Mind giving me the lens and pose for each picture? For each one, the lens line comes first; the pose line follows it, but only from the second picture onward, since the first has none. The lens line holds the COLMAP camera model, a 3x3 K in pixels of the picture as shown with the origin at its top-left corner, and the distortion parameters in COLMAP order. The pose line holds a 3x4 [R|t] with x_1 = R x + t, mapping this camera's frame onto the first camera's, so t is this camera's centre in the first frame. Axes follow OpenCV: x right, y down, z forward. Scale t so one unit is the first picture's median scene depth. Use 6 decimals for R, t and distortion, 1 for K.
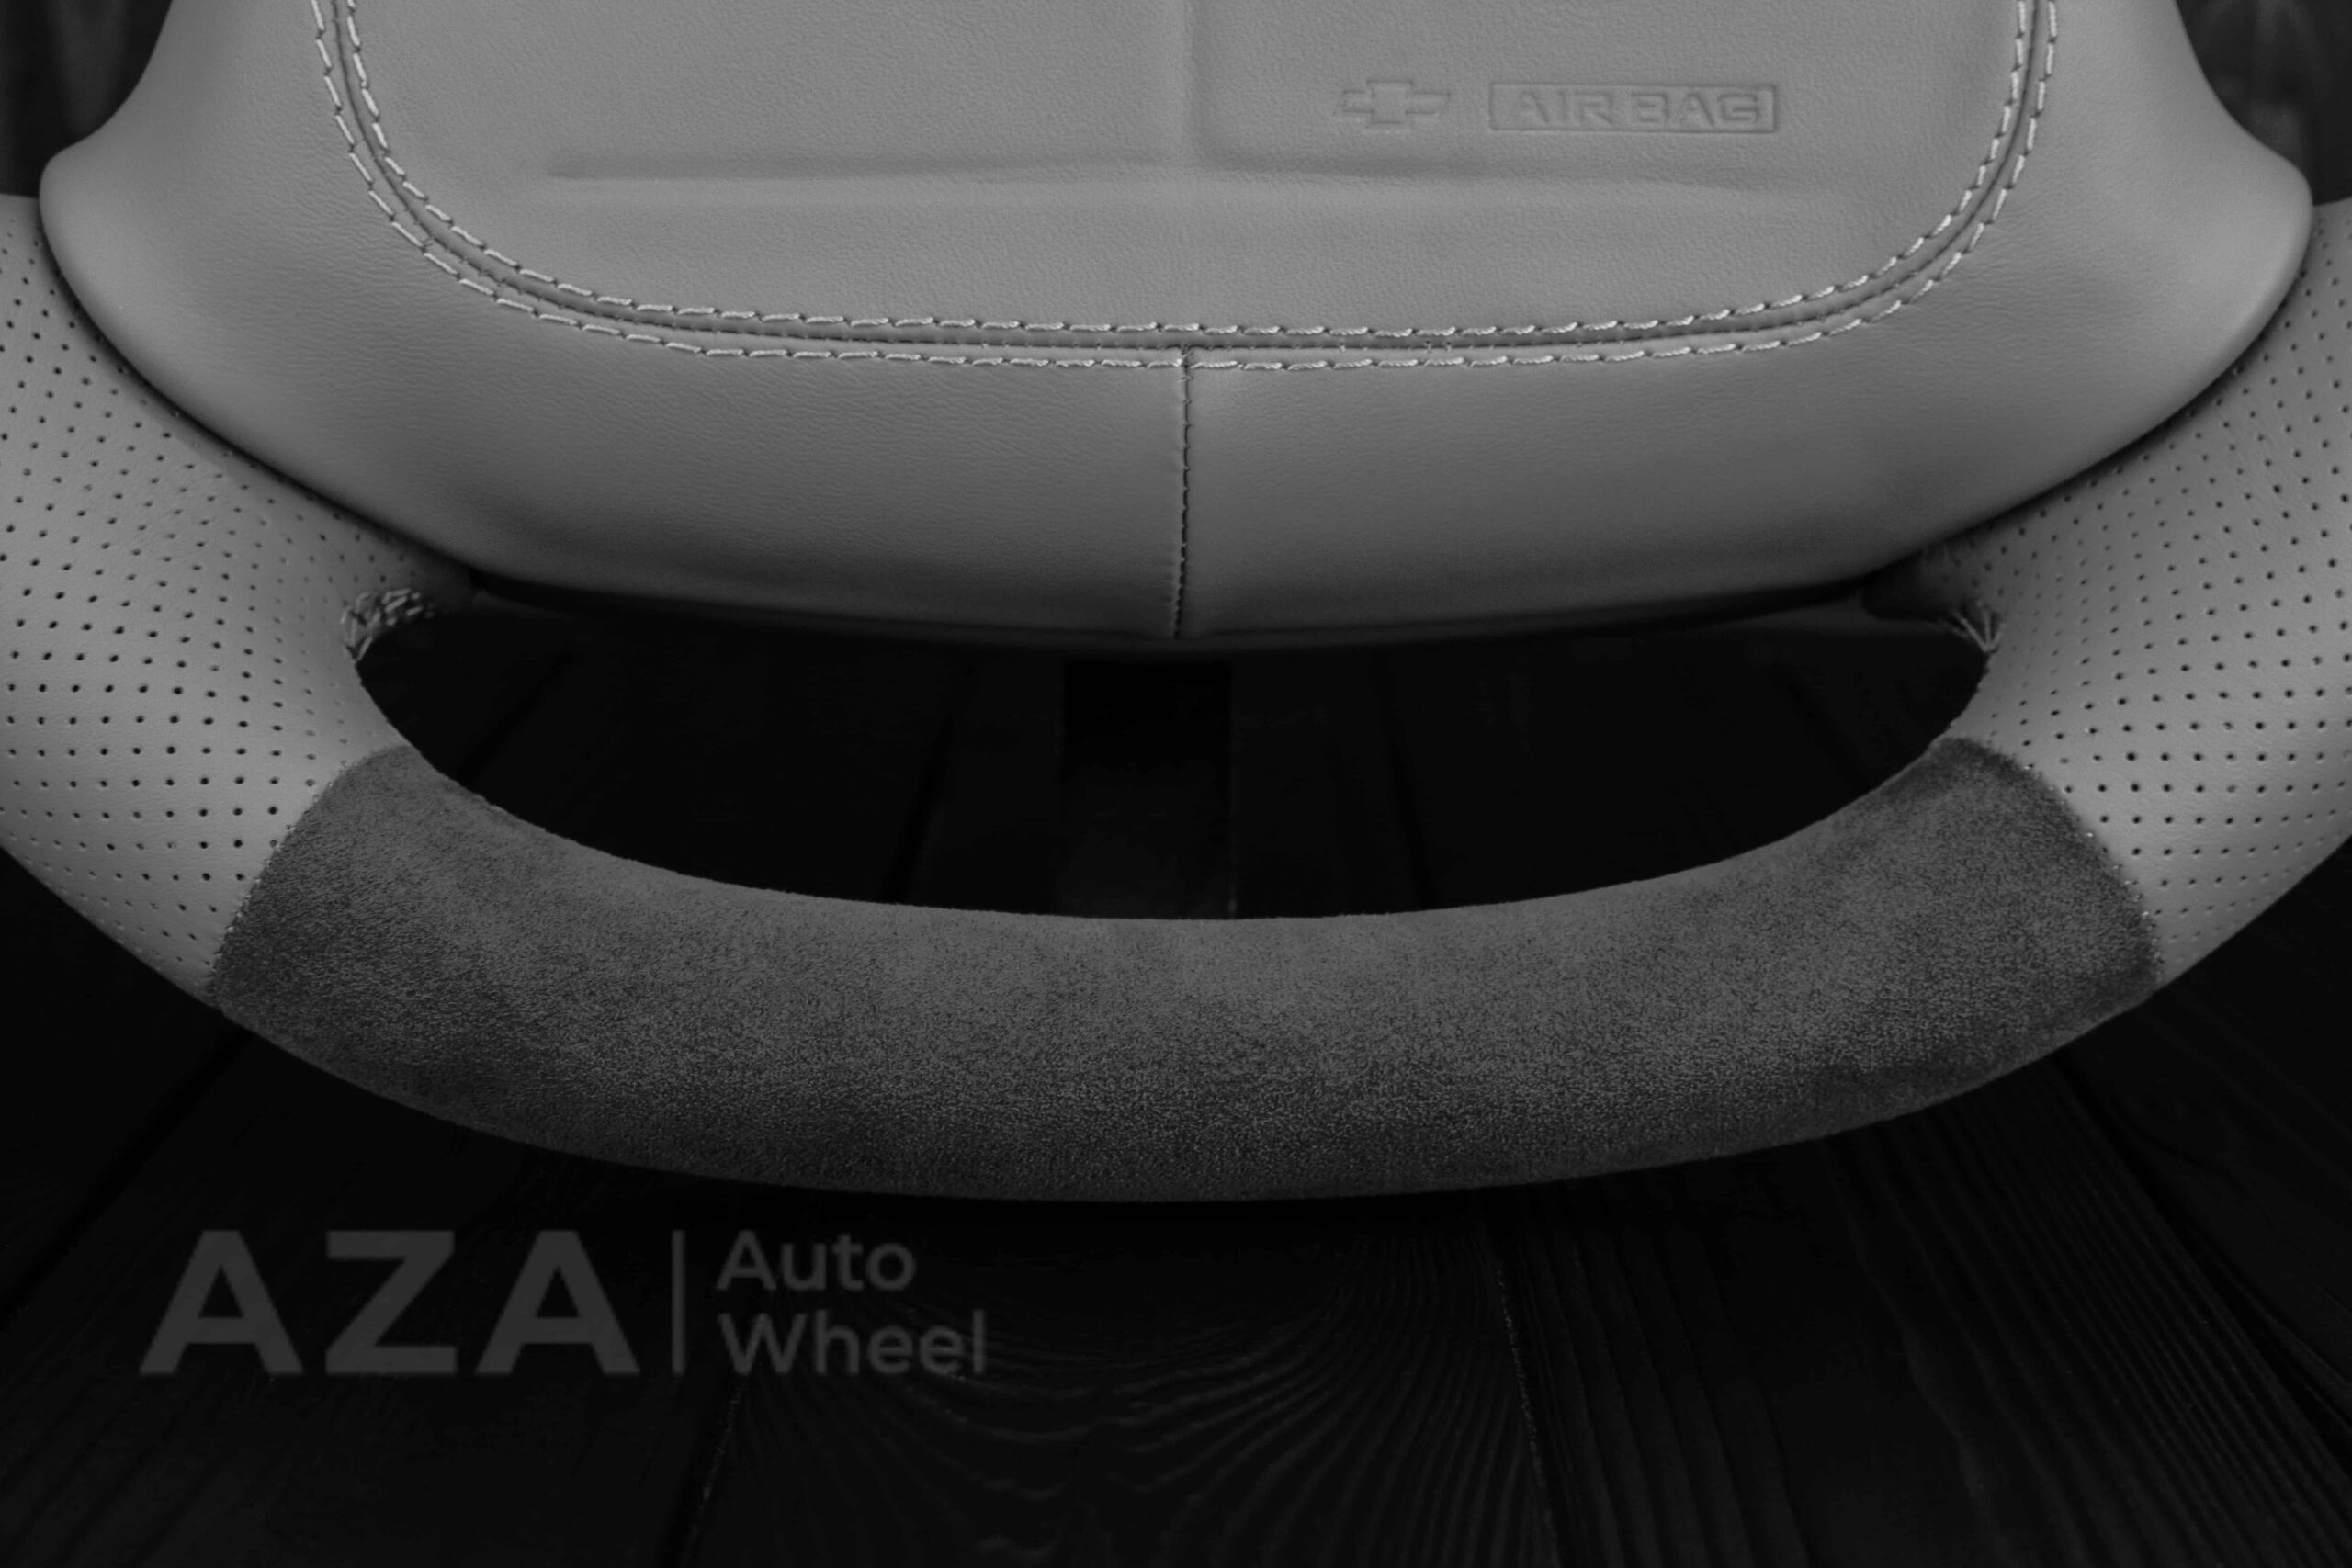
lens RADIAL K [[3489.8, 0, 1179.8], [0, 3489.8, 782.5], [0, 0, 1]] dist [-0.222466, 0.225217]
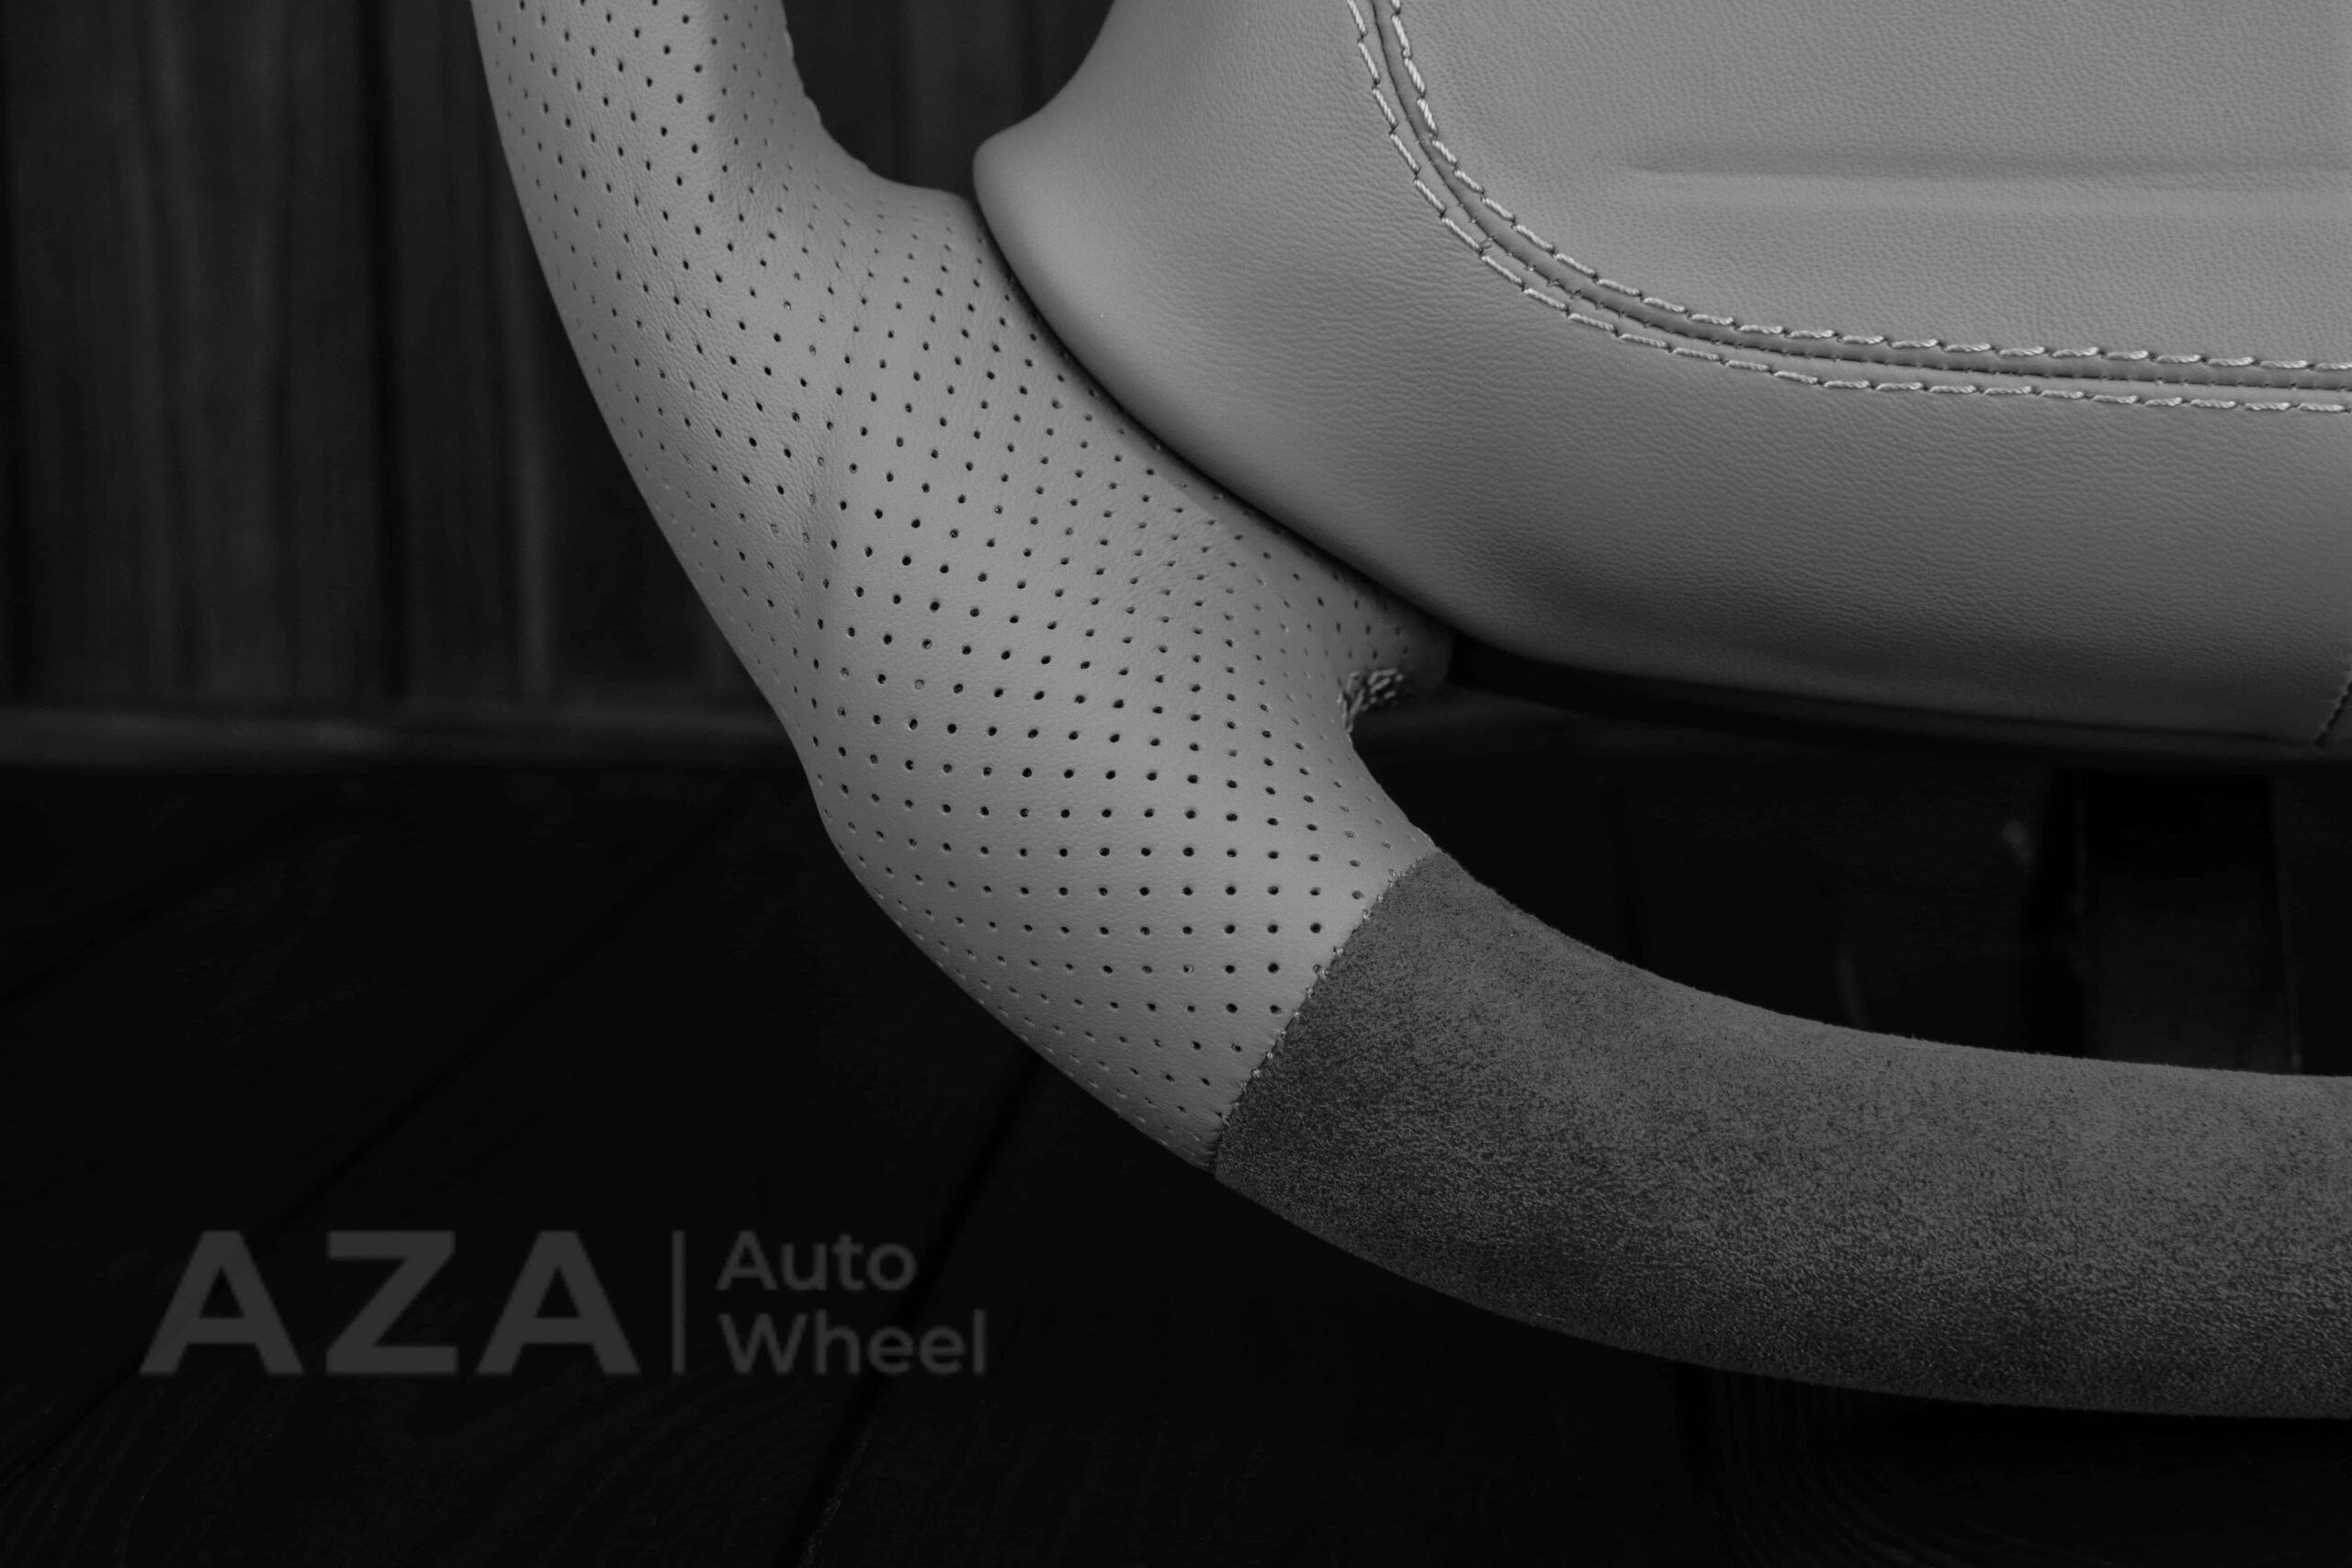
lens RADIAL K [[3489.8, 0, 1179.8], [0, 3489.8, 782.5], [0, 0, 1]] dist [-0.222466, 0.225217]
pose [[0.996123, 0.015221, -0.086640, -0.217484], [-0.019066, 0.998862, -0.043724, 0.010056], [0.085876, 0.045207, 0.995280, 0.169893]]
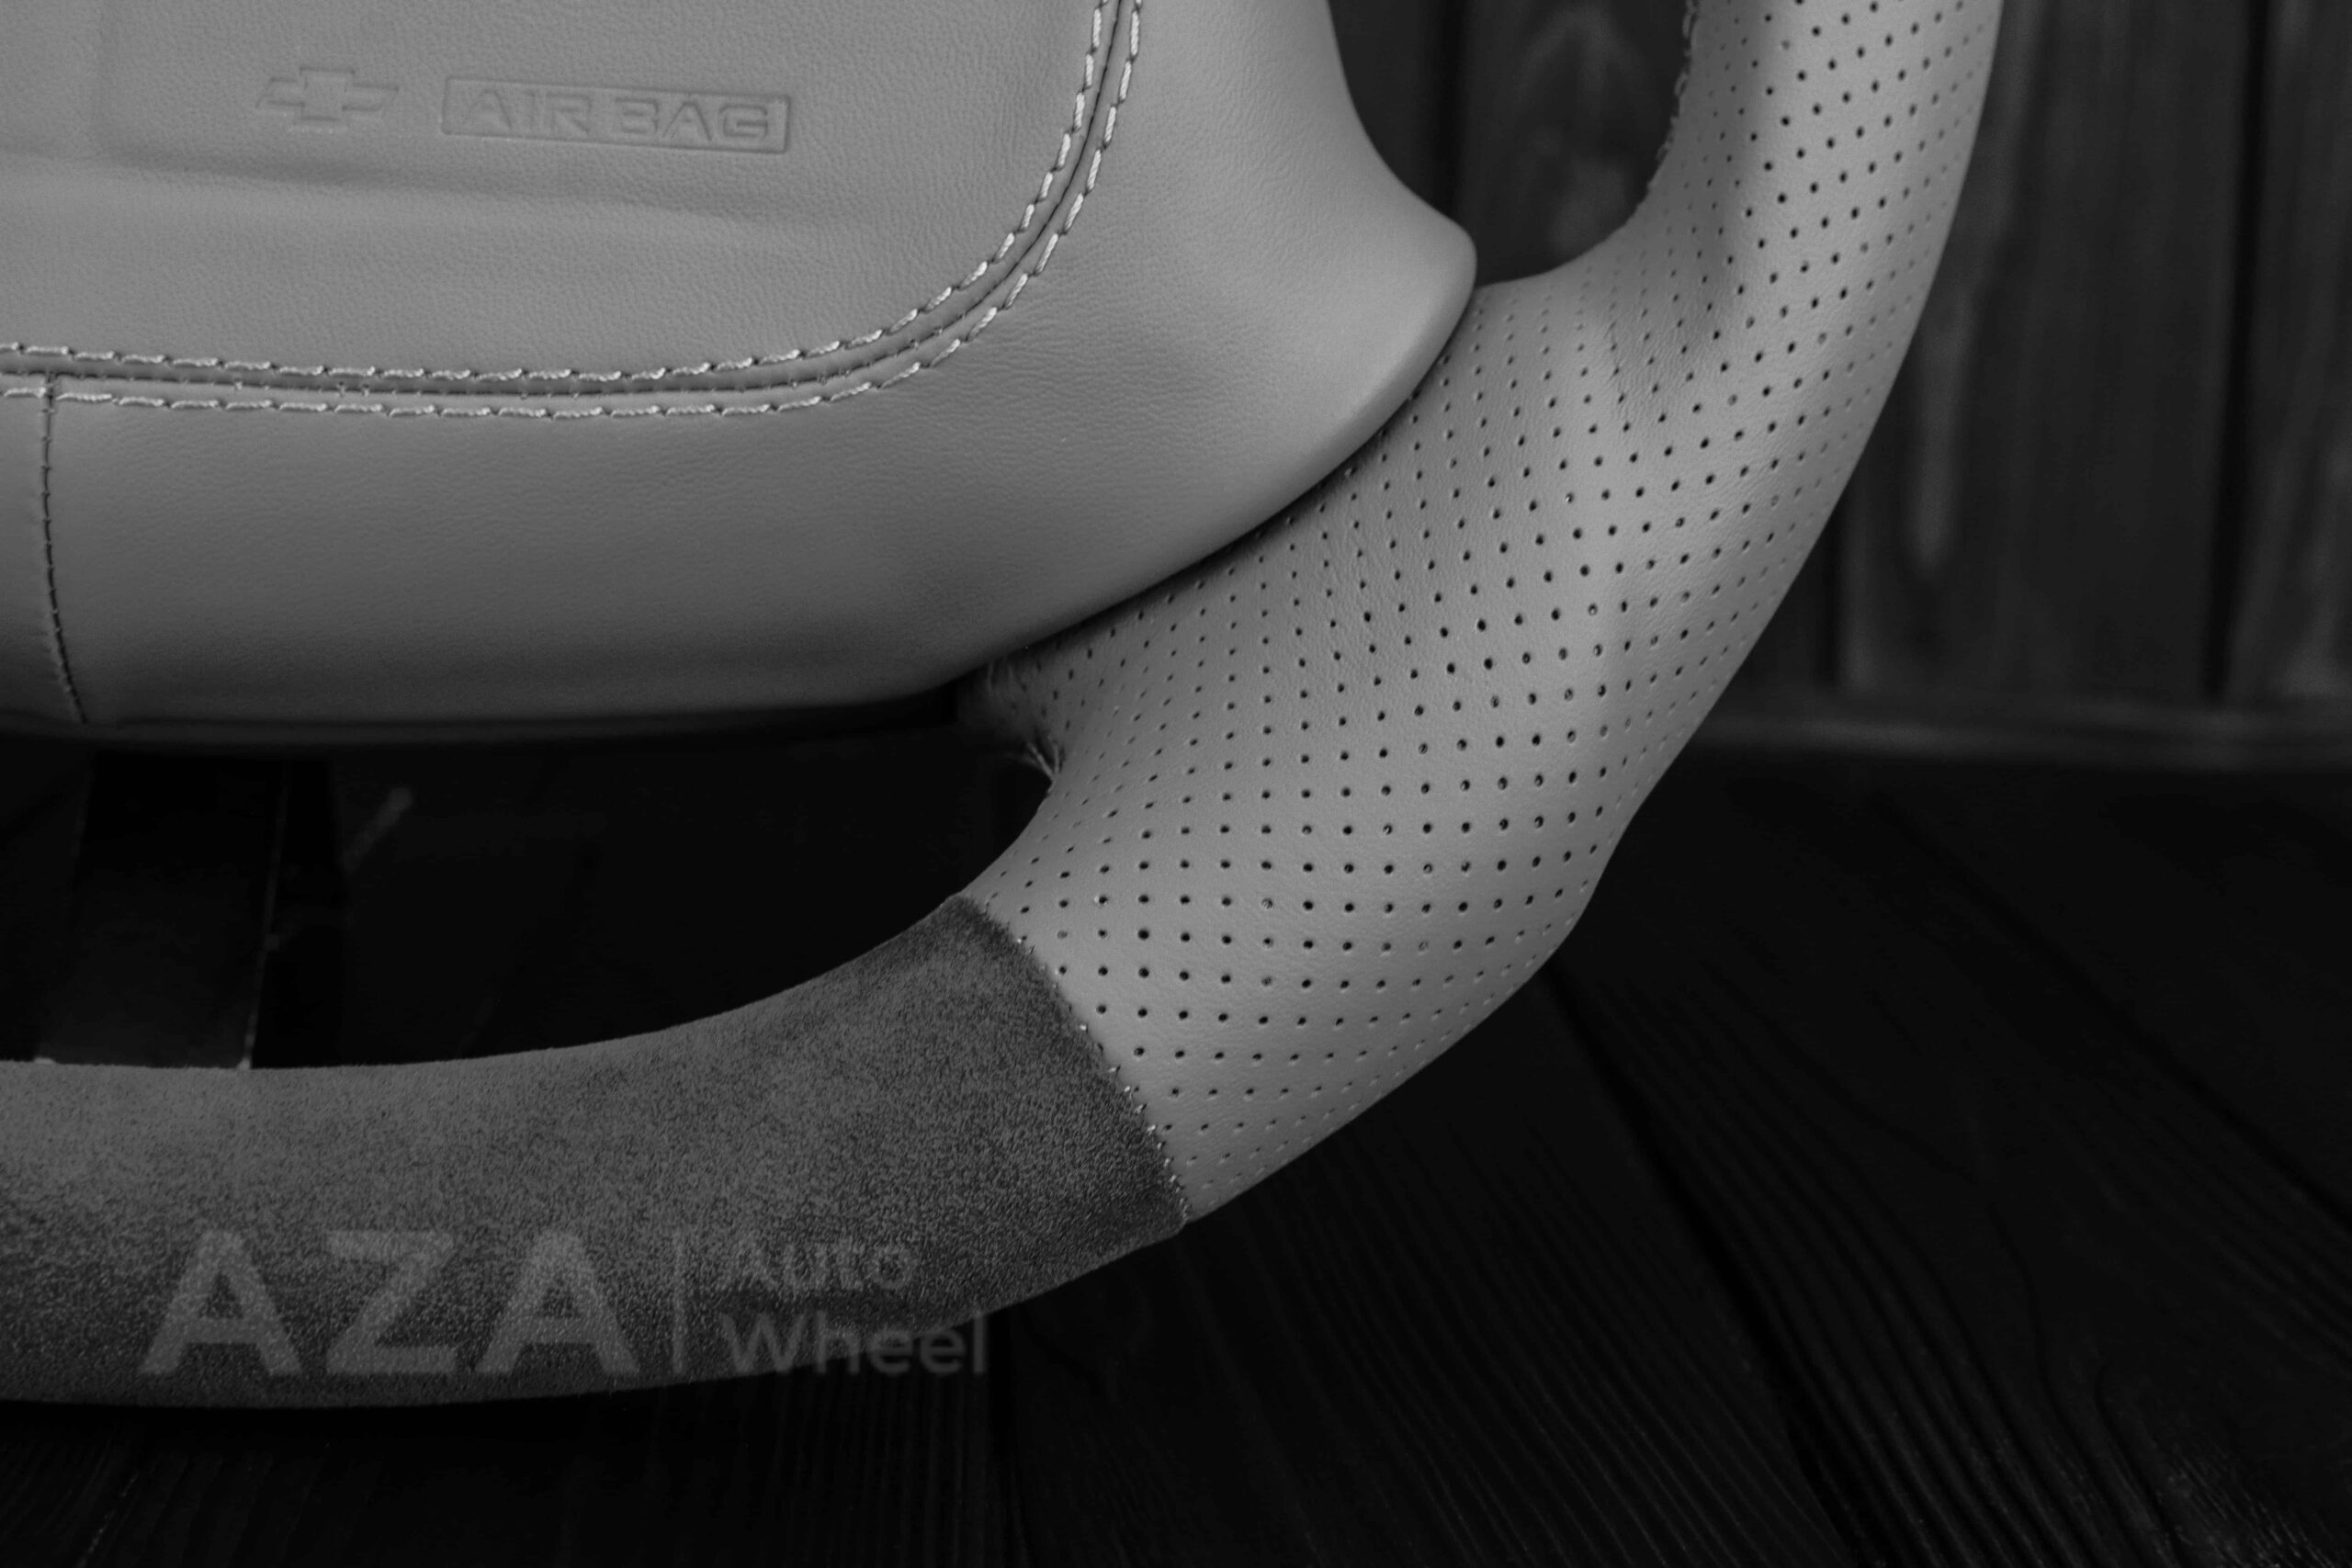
lens RADIAL K [[3489.8, 0, 1179.8], [0, 3489.8, 782.5], [0, 0, 1]] dist [-0.222466, 0.225217]
pose [[0.996242, 0.059648, 0.062808, 0.226953], [-0.057789, 0.997847, -0.031011, -0.017898], [-0.064523, 0.027265, 0.997544, 0.171822]]
